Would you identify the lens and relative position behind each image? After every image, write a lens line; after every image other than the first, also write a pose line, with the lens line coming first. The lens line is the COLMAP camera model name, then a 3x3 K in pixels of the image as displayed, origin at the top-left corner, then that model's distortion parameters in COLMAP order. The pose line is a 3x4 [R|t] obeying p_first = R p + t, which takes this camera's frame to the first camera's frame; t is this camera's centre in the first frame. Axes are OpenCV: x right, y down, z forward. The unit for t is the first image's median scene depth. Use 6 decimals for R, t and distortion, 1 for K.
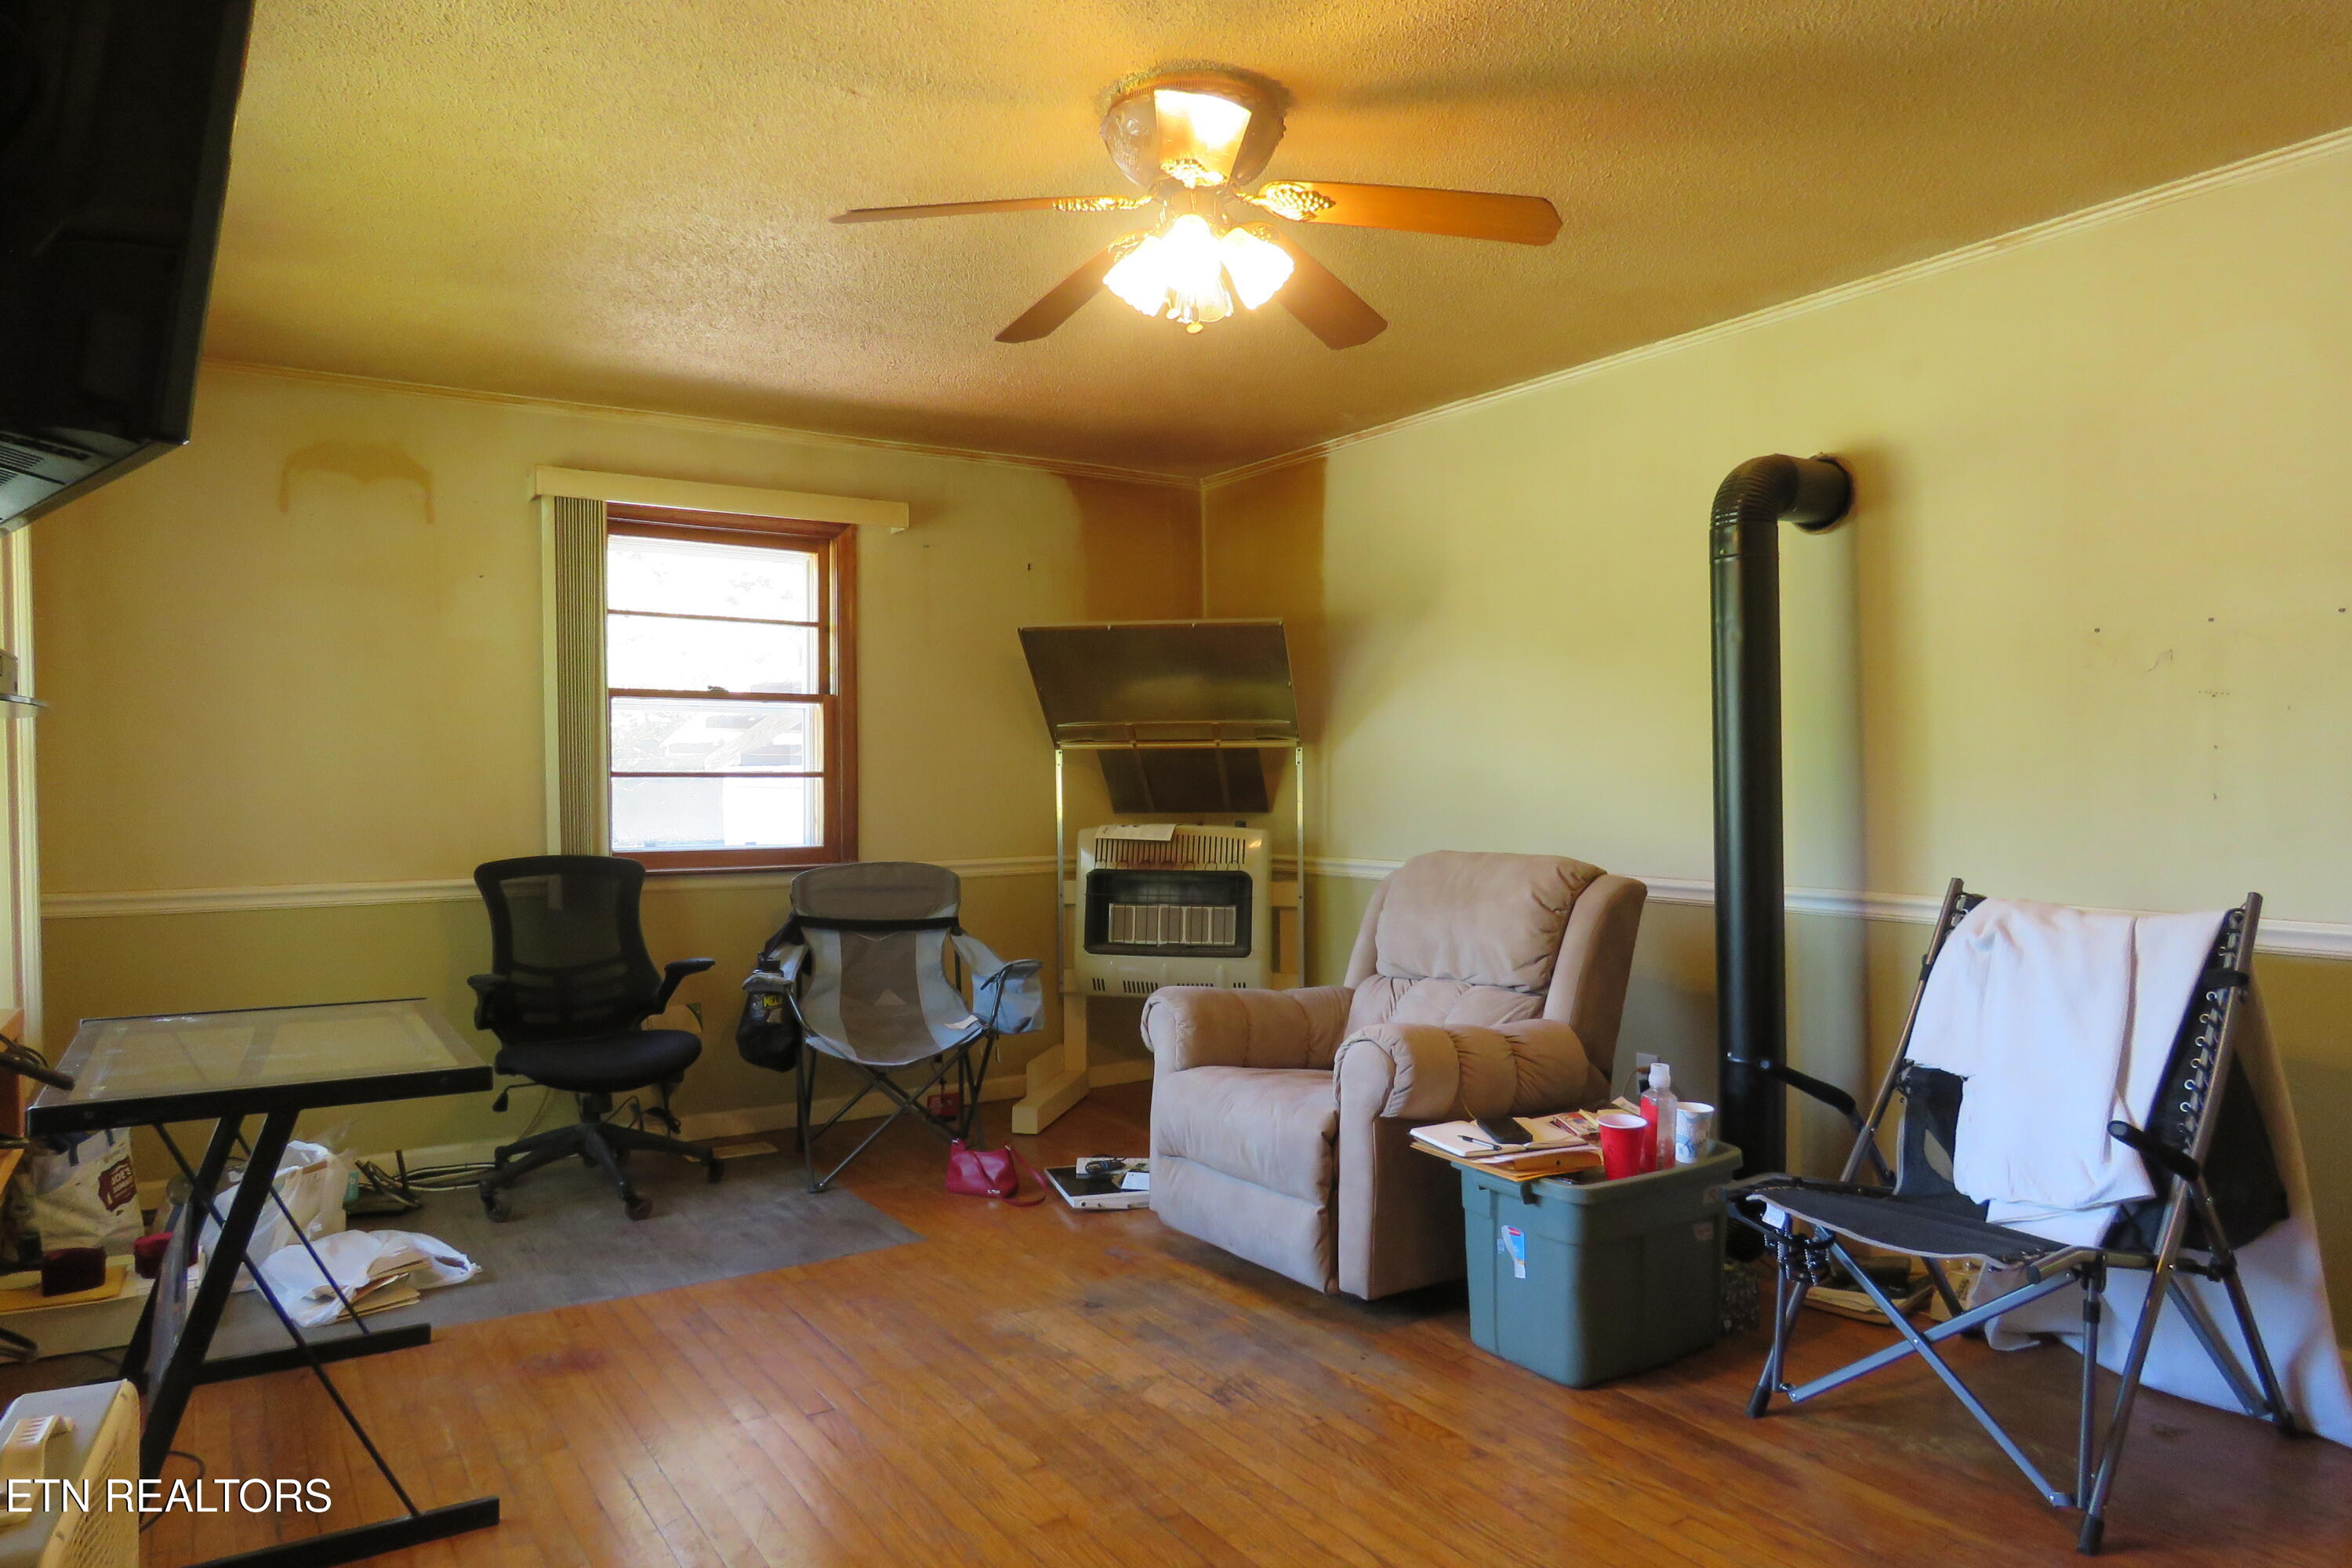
lens RADIAL K [[1510.0, 0, 1184.3], [0, 1510.0, 781.7], [0, 0, 1]] dist [-0.006795, -0.004430]
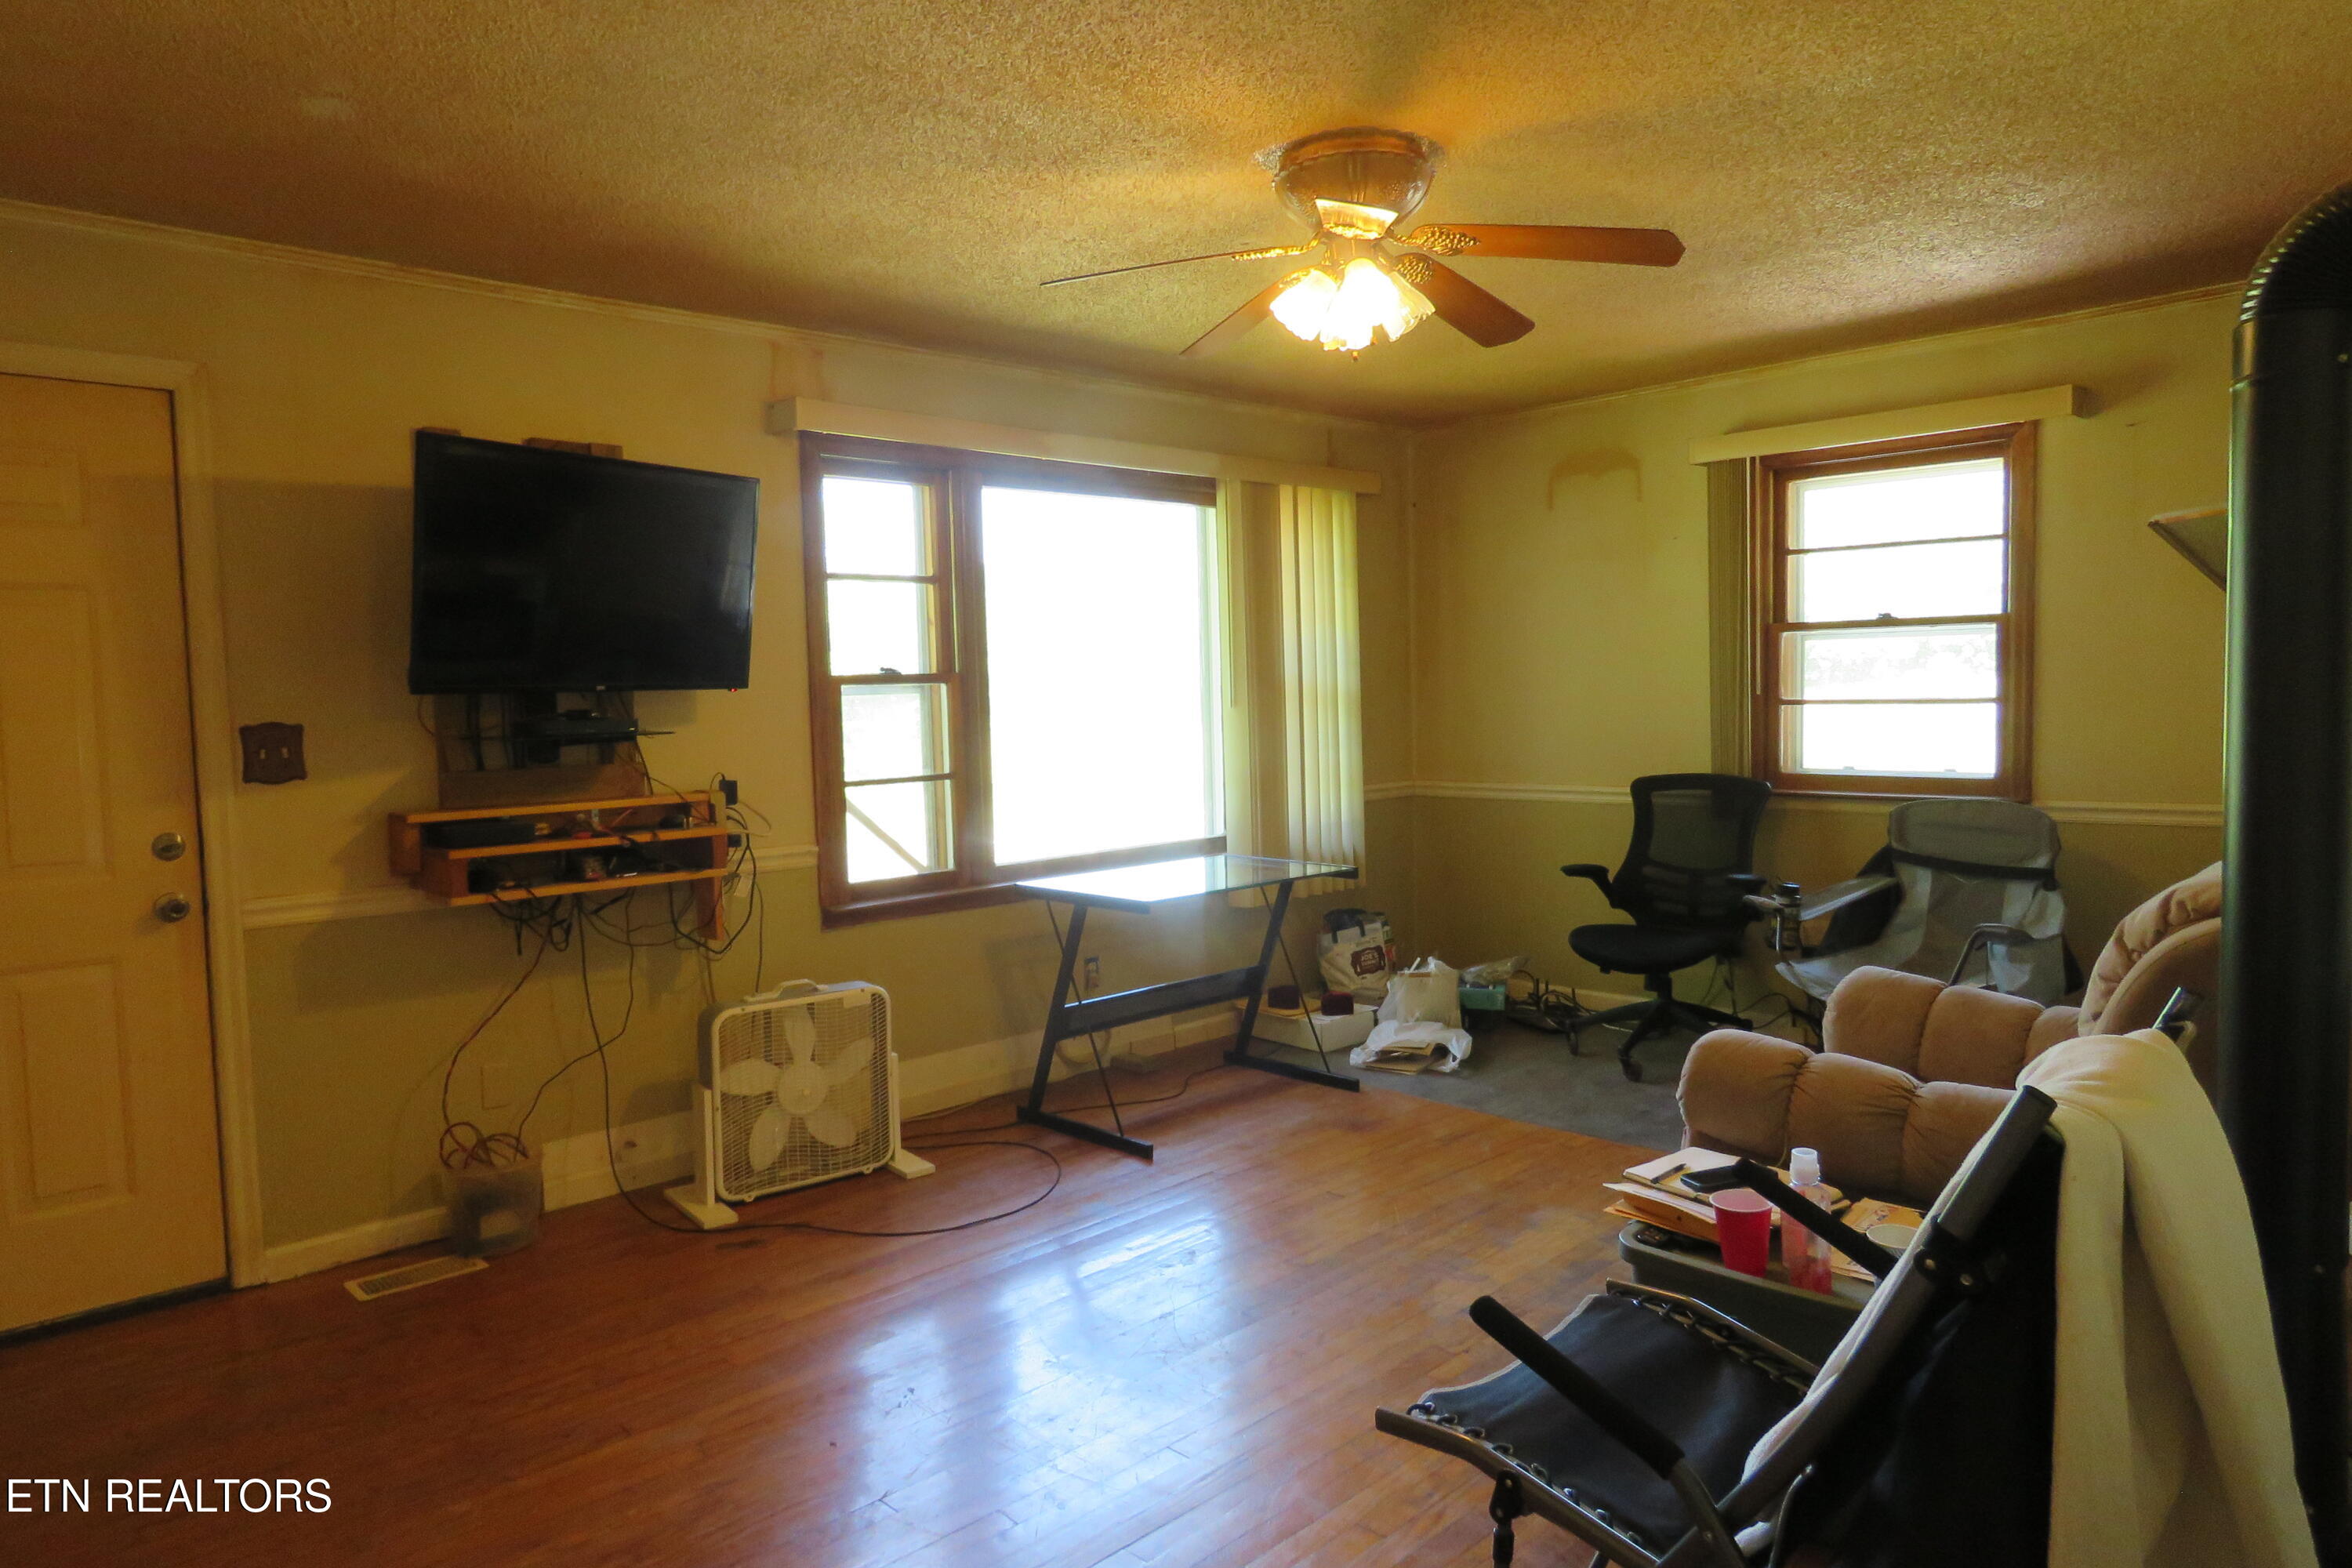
lens RADIAL K [[1510.0, 0, 1185.6], [0, 1510.0, 784.3], [0, 0, 1]] dist [-0.006795, -0.004430]
pose [[0.194193, 0.061791, -0.979015, 0.613214], [0.019518, 0.997573, 0.066834, -0.026950], [0.980769, -0.032087, 0.192515, 0.360272]]
